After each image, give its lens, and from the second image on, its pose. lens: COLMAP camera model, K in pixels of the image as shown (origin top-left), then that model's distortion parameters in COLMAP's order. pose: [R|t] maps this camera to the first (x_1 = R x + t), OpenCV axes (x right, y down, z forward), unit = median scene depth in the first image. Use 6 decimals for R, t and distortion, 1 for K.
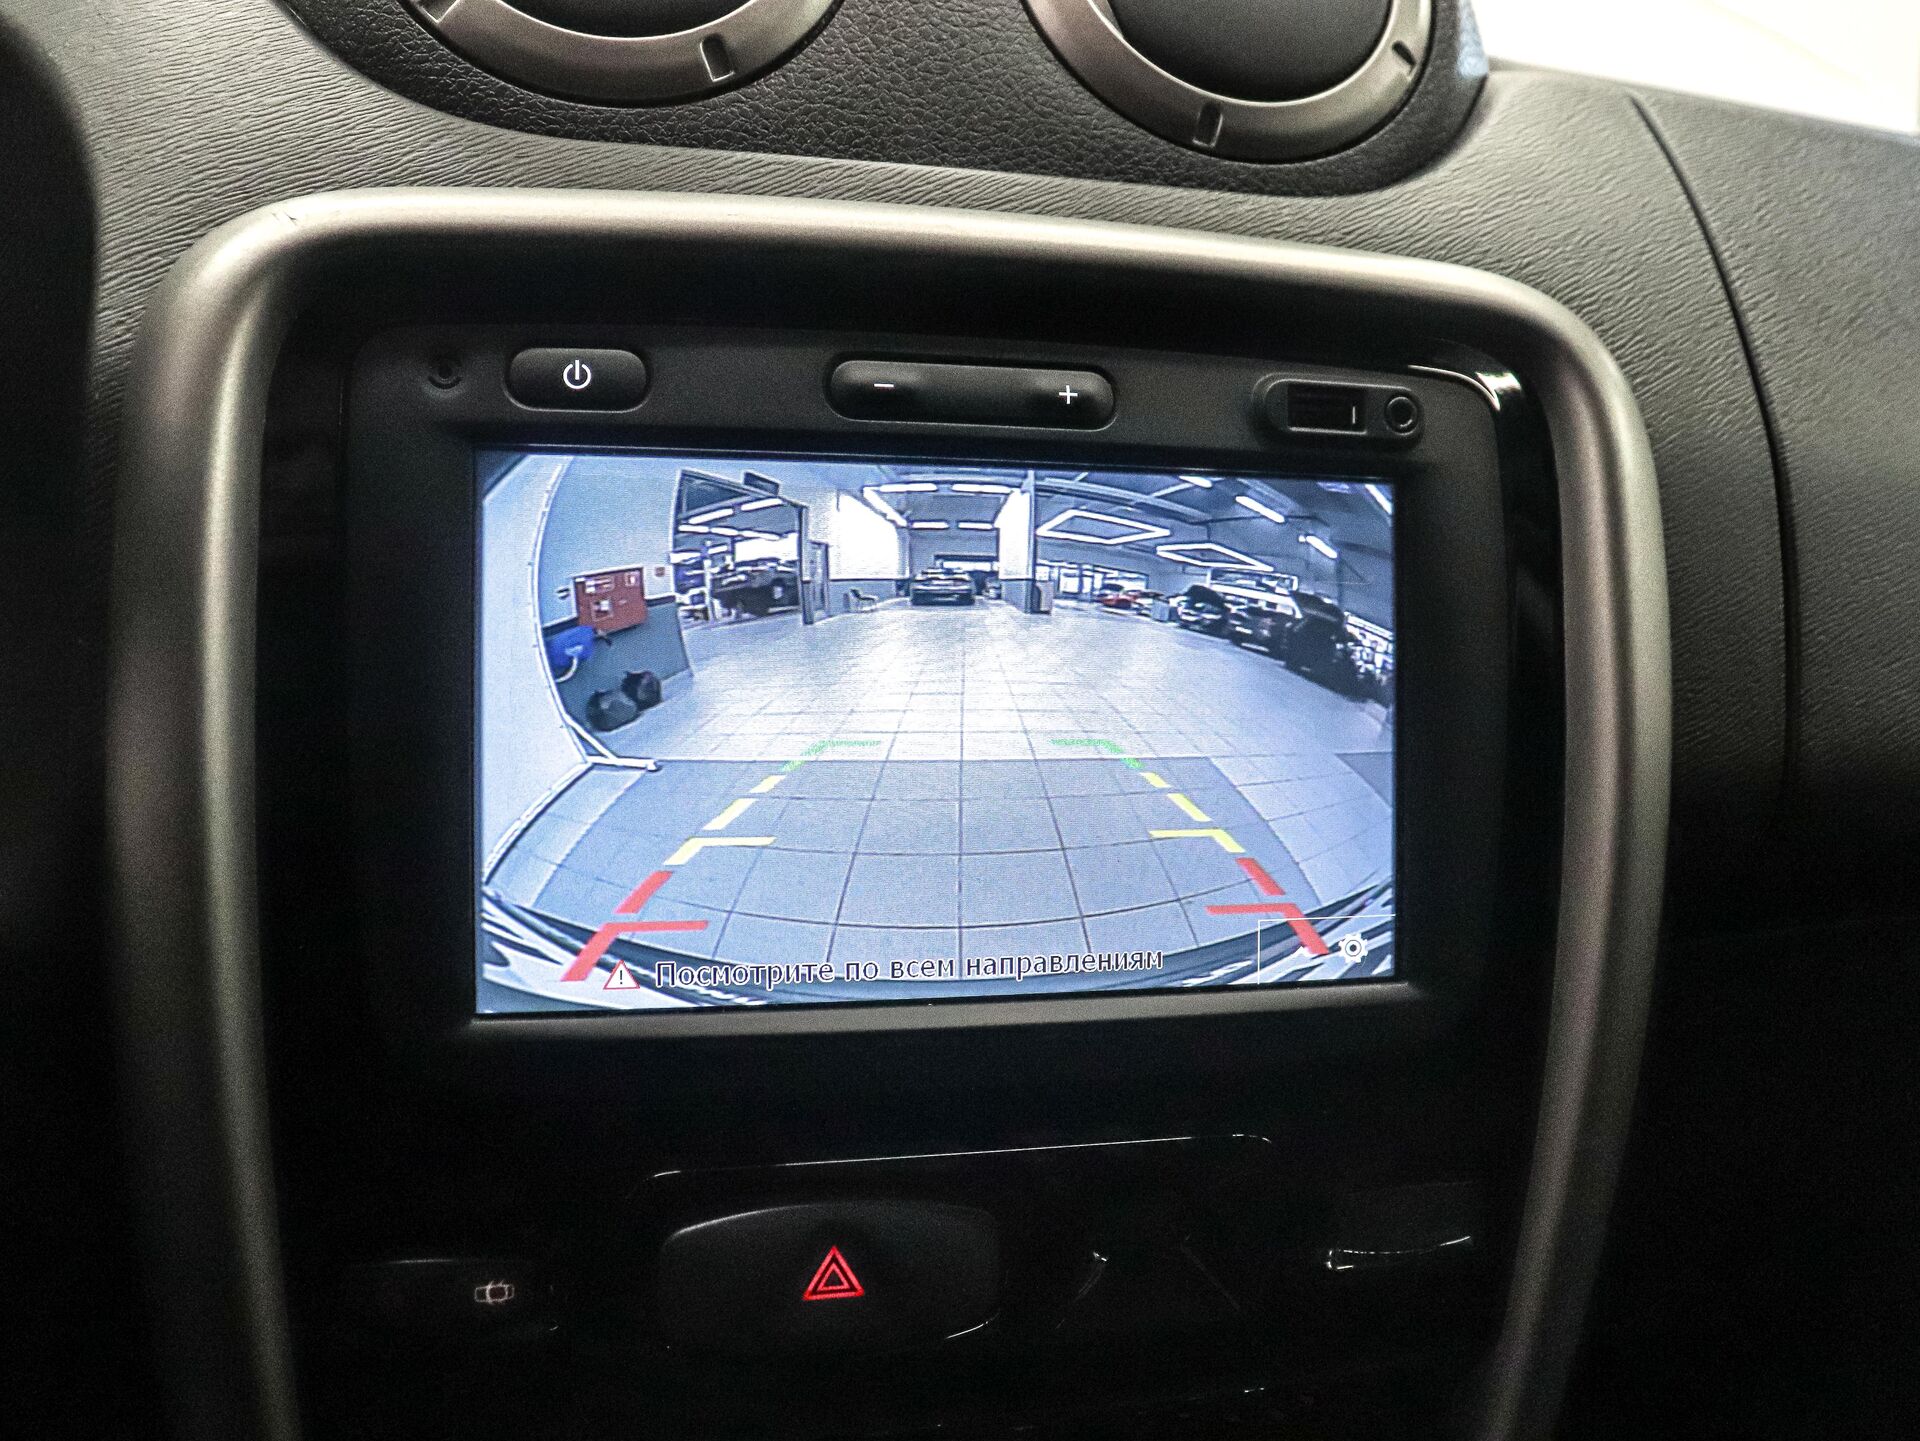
lens RADIAL K [[1803.9, 0, 939.5], [0, 1803.9, 729.0], [0, 0, 1]] dist [-0.113089, 0.000000]
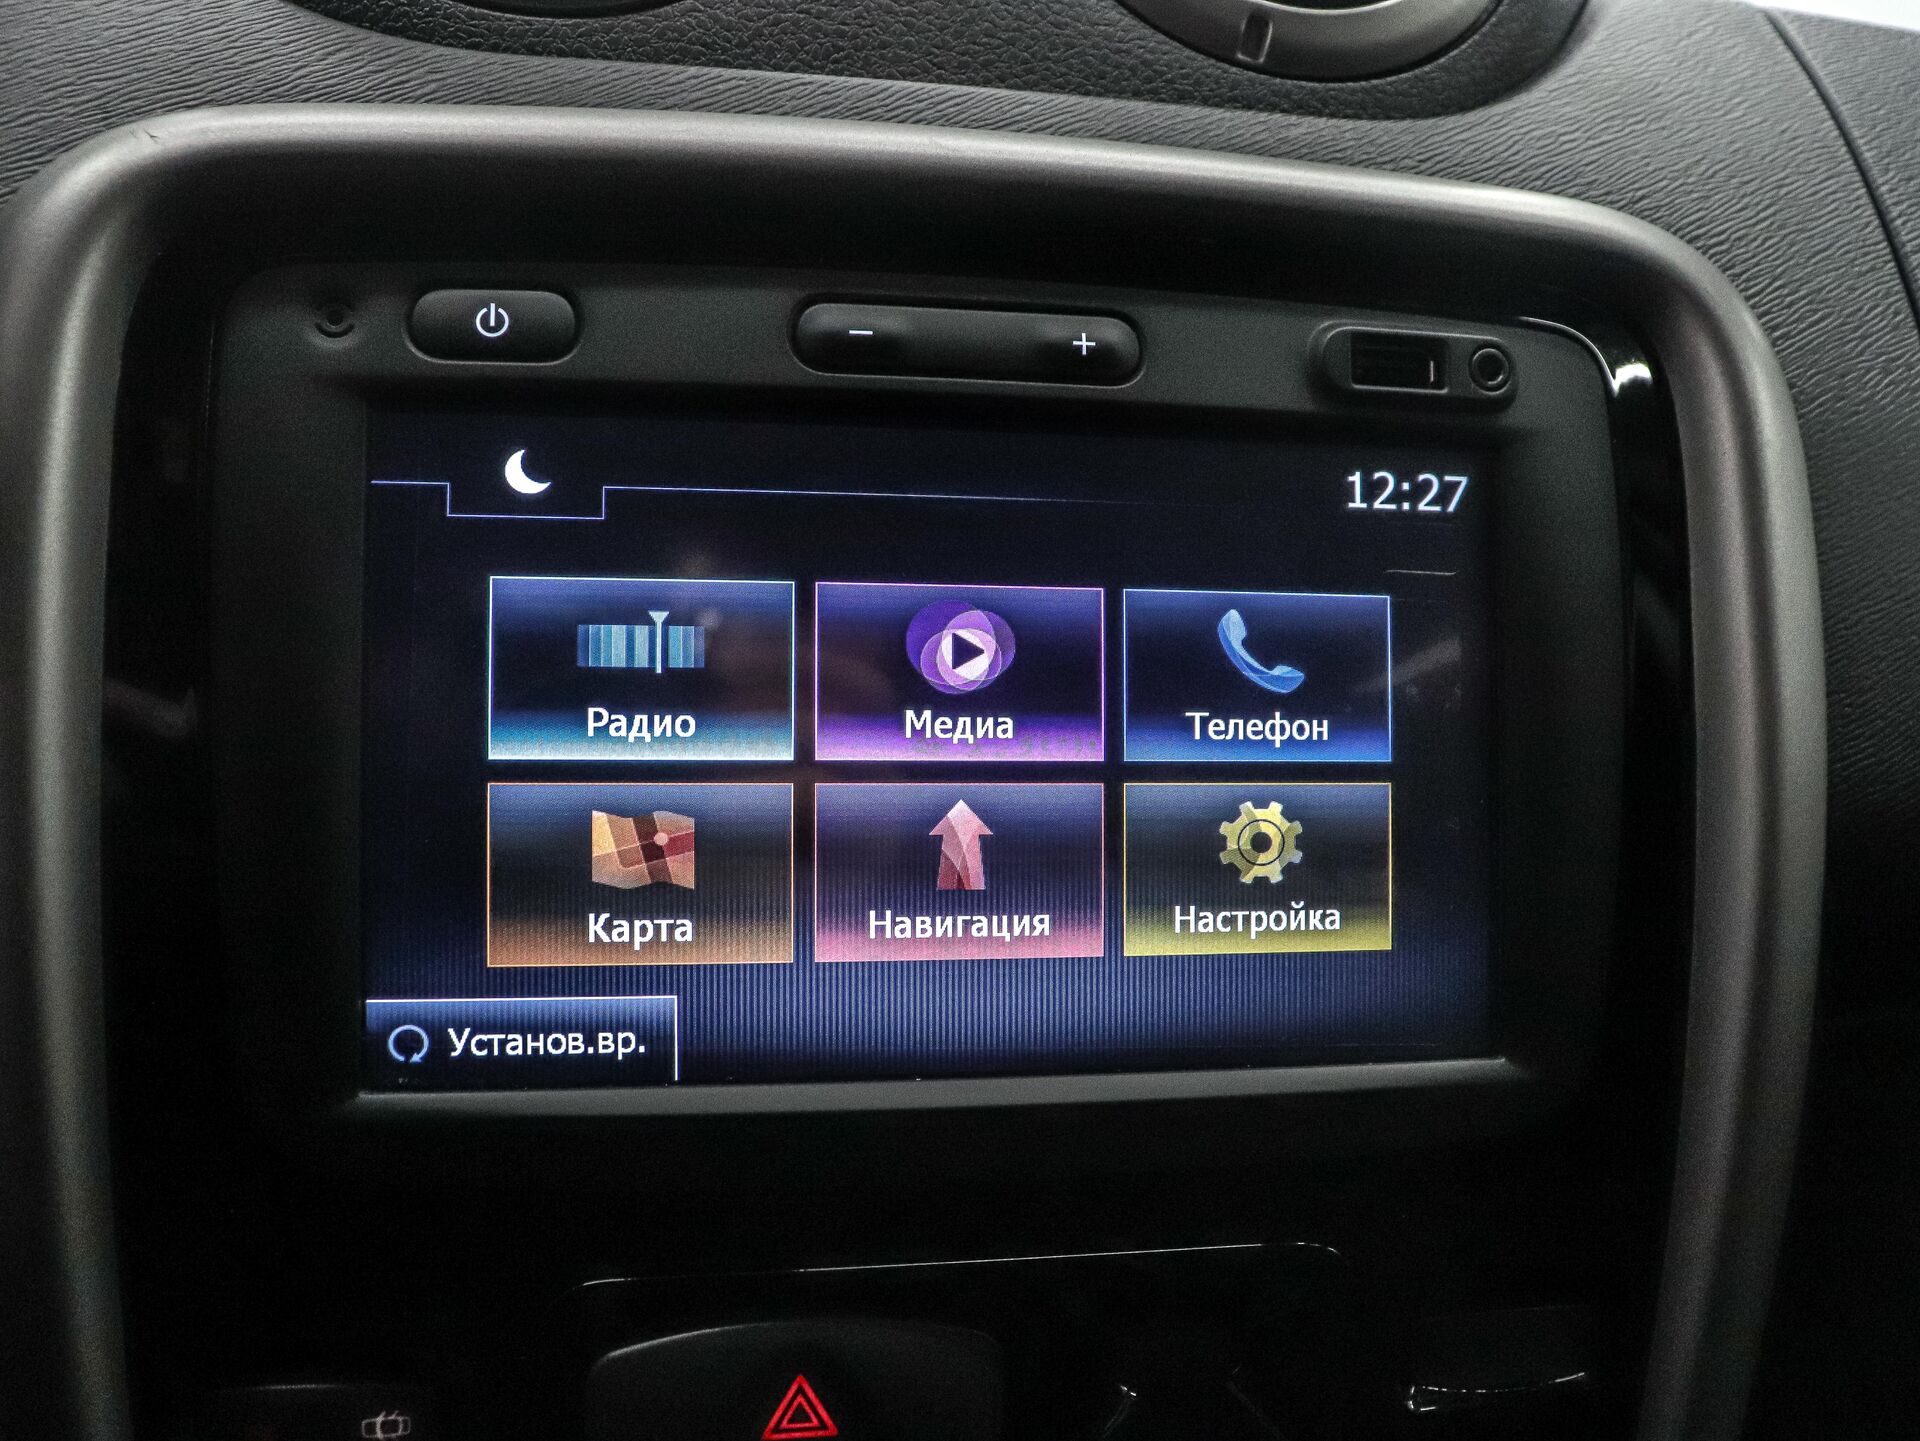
lens RADIAL K [[1900.5, 0, 937.3], [0, 1900.5, 745.0], [0, 0, 1]] dist [-0.090457, 0.000000]
pose [[0.998898, -0.002347, -0.046875, 0.043233], [0.000676, 0.999364, -0.035642, 0.029608], [0.046929, 0.035571, 0.998265, 0.123034]]
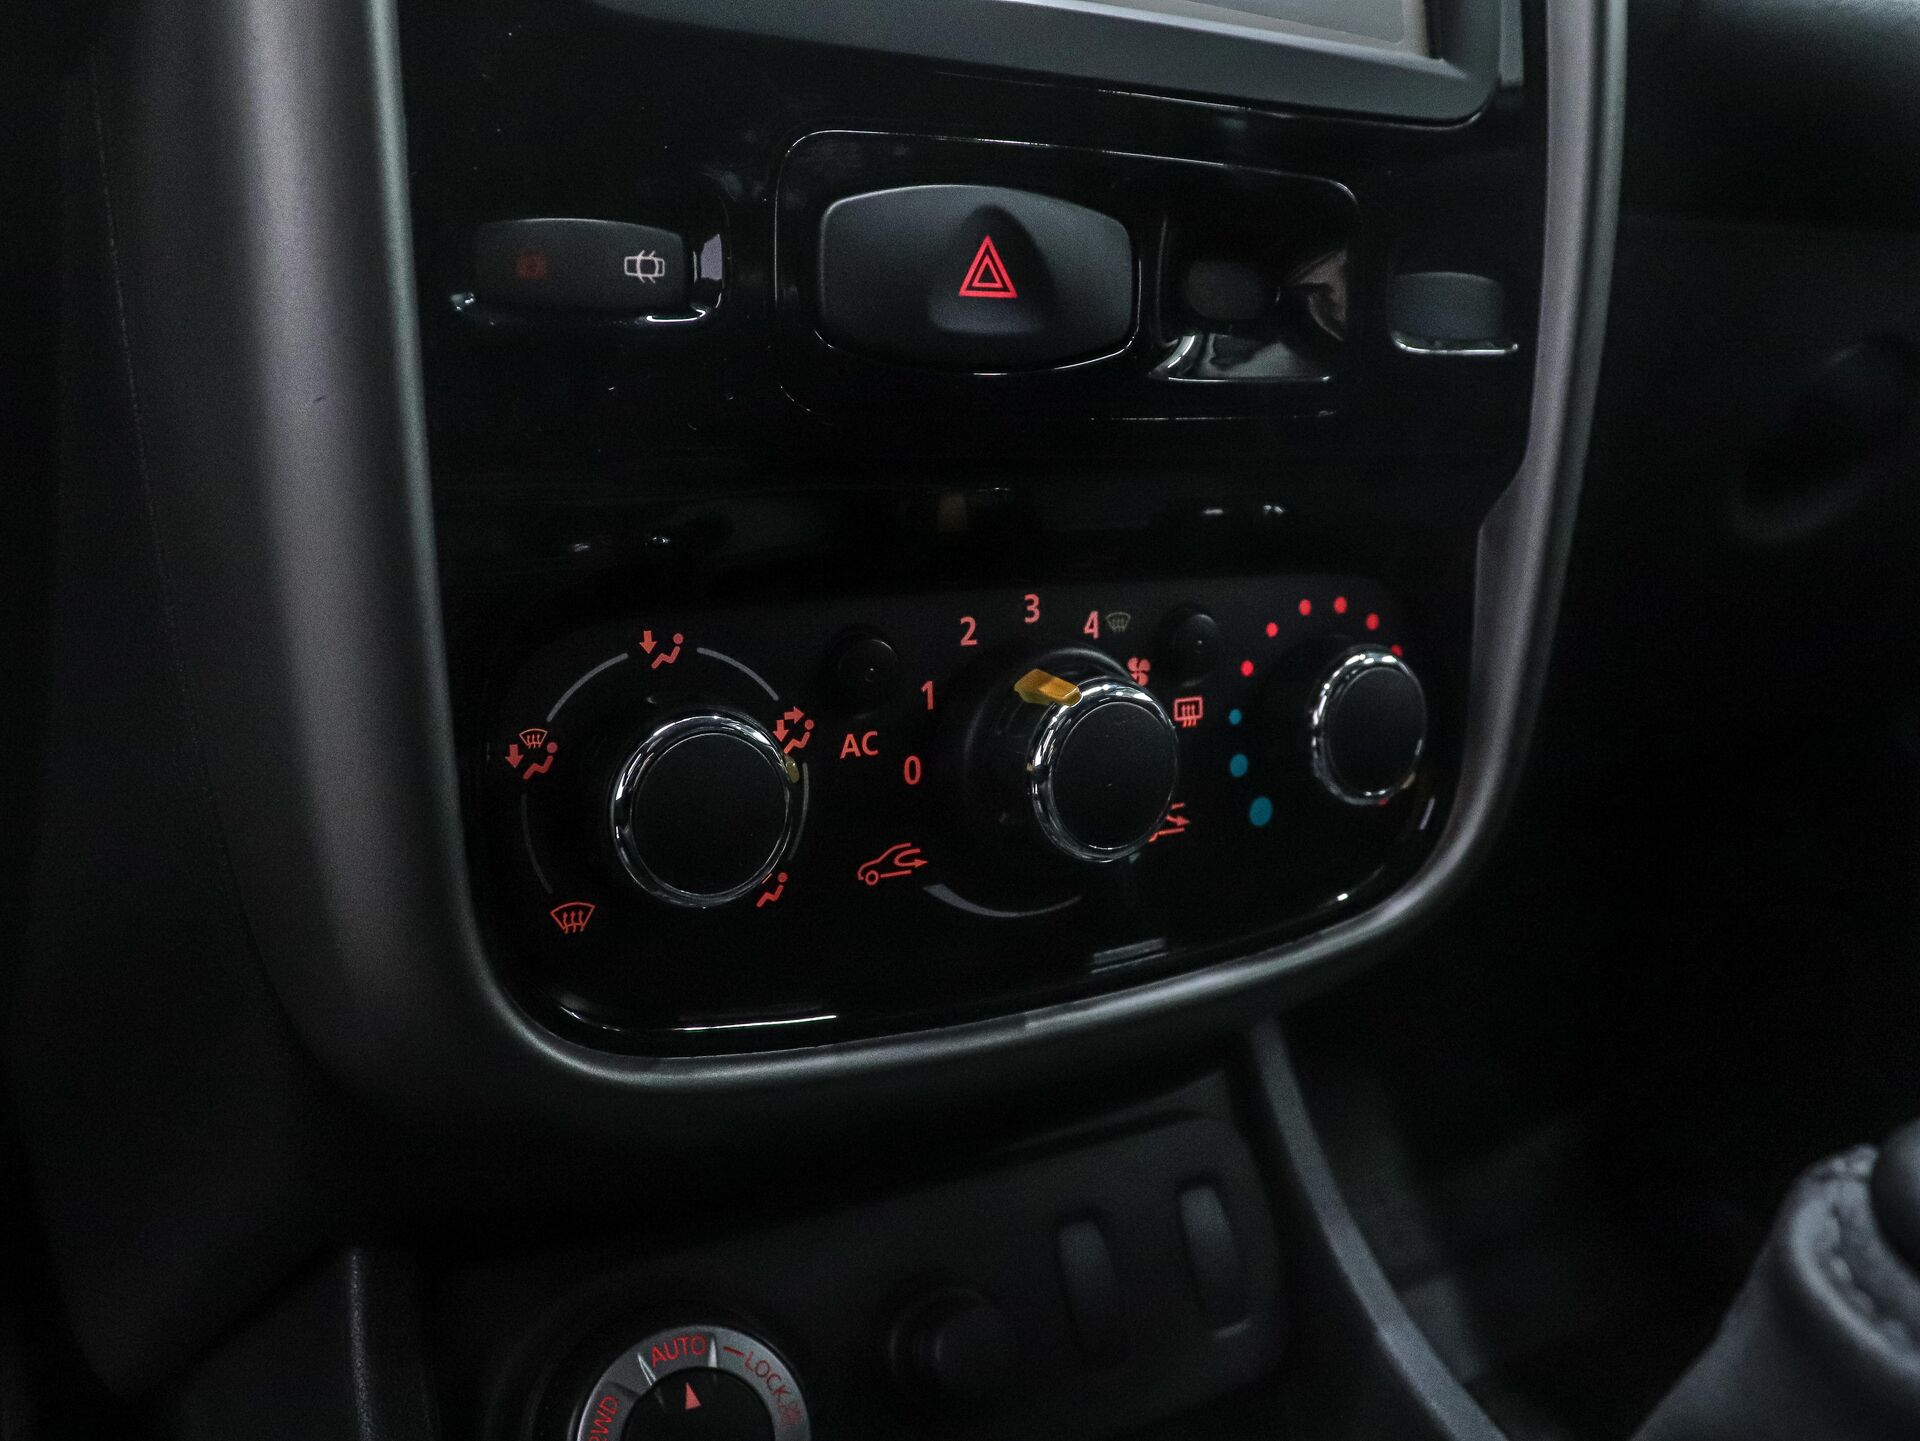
lens RADIAL K [[1803.9, 0, 967.1], [0, 1803.9, 734.6], [0, 0, 1]] dist [-0.113089, 0.000000]
pose [[0.950667, -0.083958, 0.298635, -0.355548], [0.078577, 0.996456, 0.030003, 0.497614], [-0.300095, -0.005057, 0.953896, 0.095003]]
